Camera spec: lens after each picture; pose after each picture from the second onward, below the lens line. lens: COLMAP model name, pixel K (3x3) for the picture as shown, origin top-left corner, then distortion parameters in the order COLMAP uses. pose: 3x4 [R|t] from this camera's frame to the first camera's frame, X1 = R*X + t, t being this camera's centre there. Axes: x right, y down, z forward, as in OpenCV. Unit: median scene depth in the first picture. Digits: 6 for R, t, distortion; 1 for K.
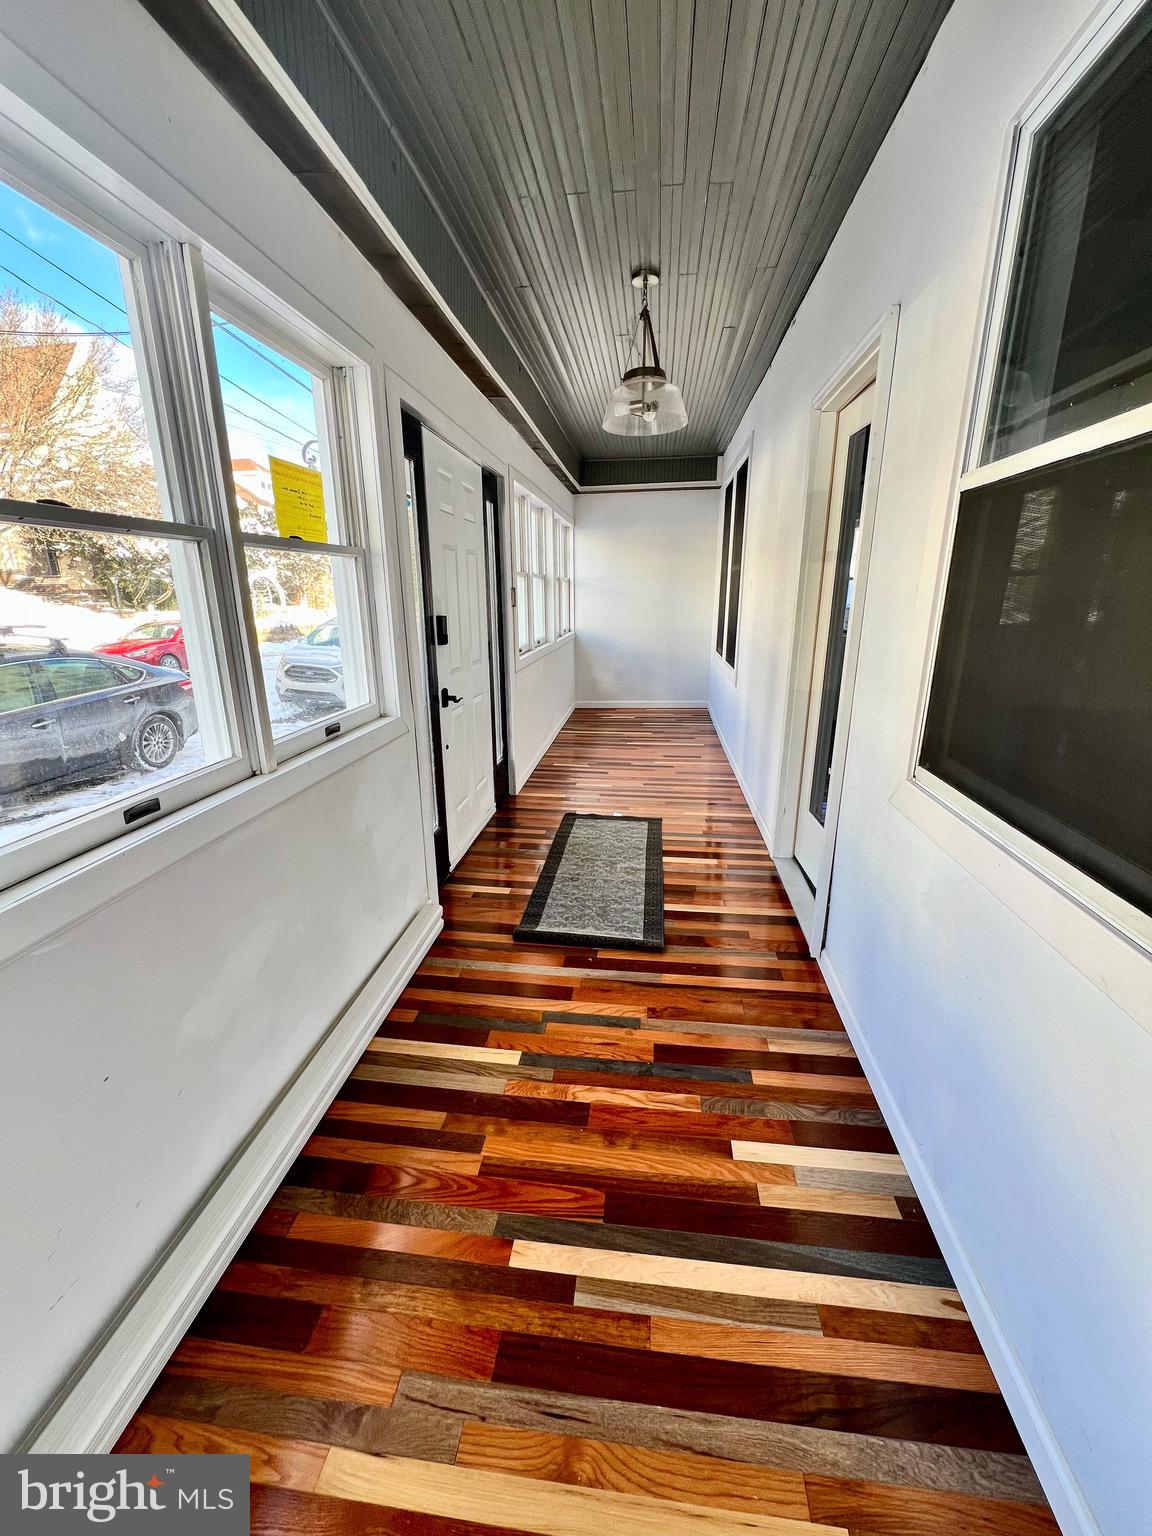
lens RADIAL K [[618.9, 0, 576.0], [0, 618.9, 768.0], [0, 0, 1]] dist [0.001759, 0.000126]
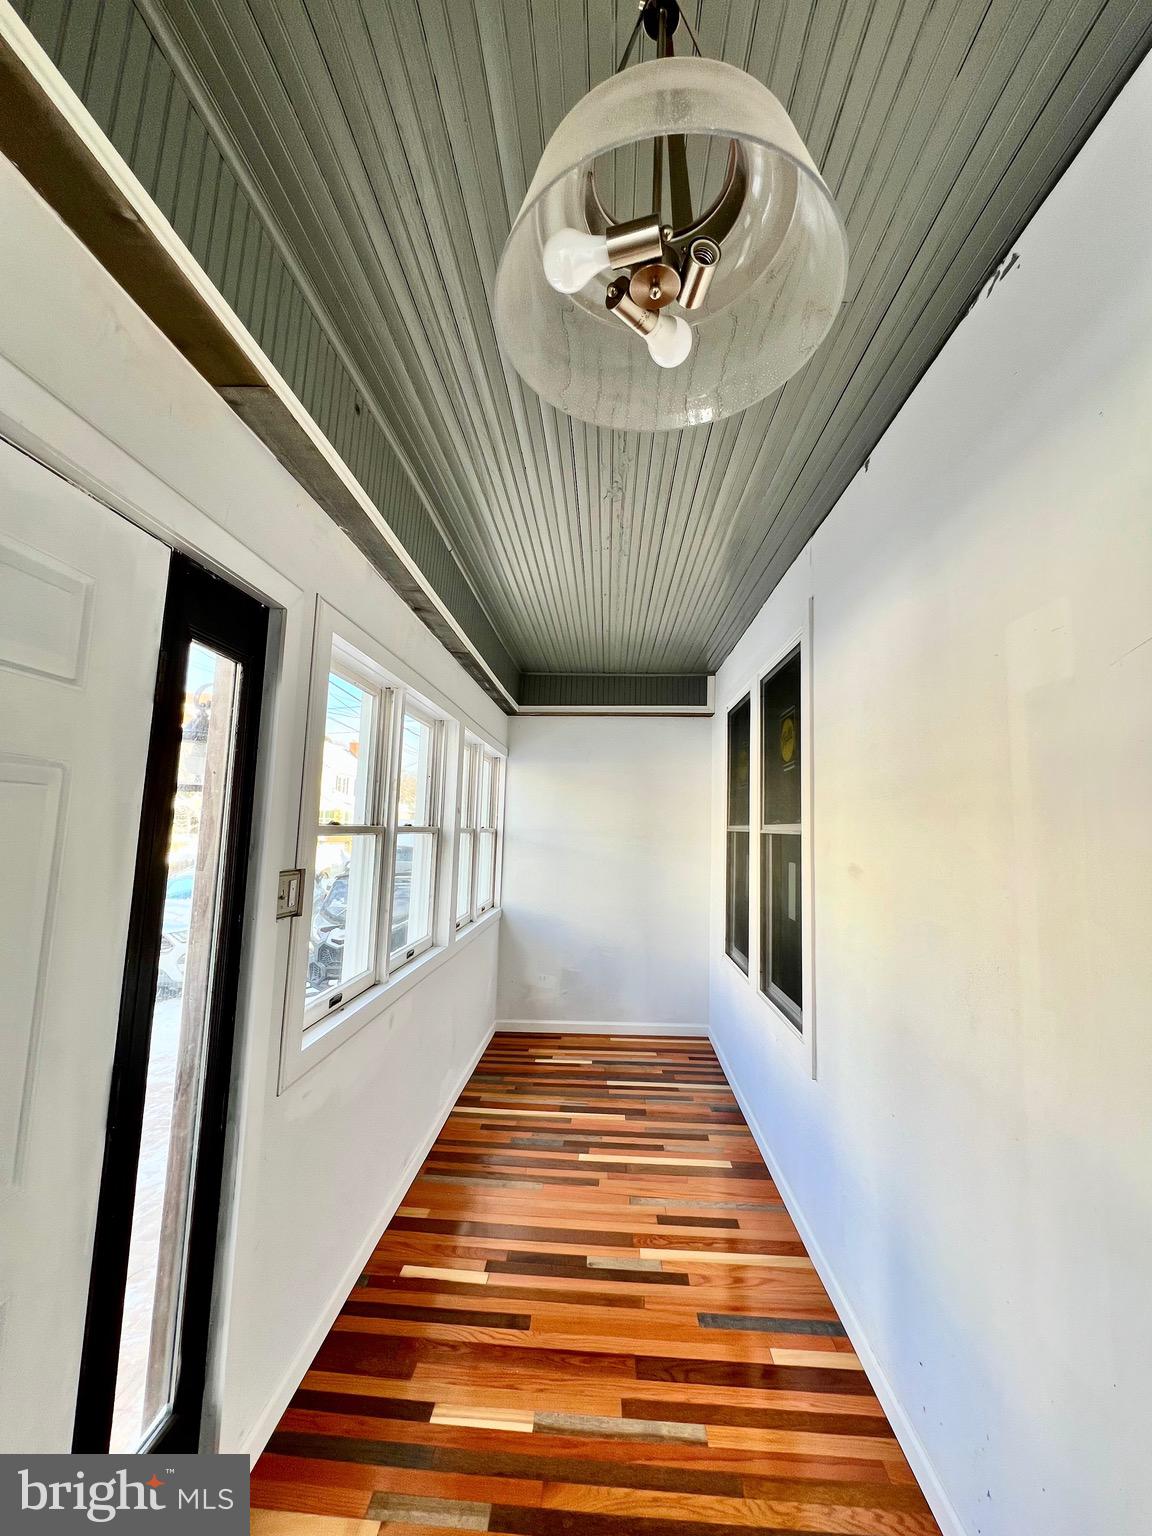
lens RADIAL K [[618.9, 0, 576.0], [0, 618.9, 768.0], [0, 0, 1]] dist [0.001759, 0.000126]
pose [[0.996809, 0.042052, 0.067852, 0.030402], [-0.013996, 0.928893, -0.370084, -0.134100], [-0.078591, 0.367953, 0.926517, 0.385852]]
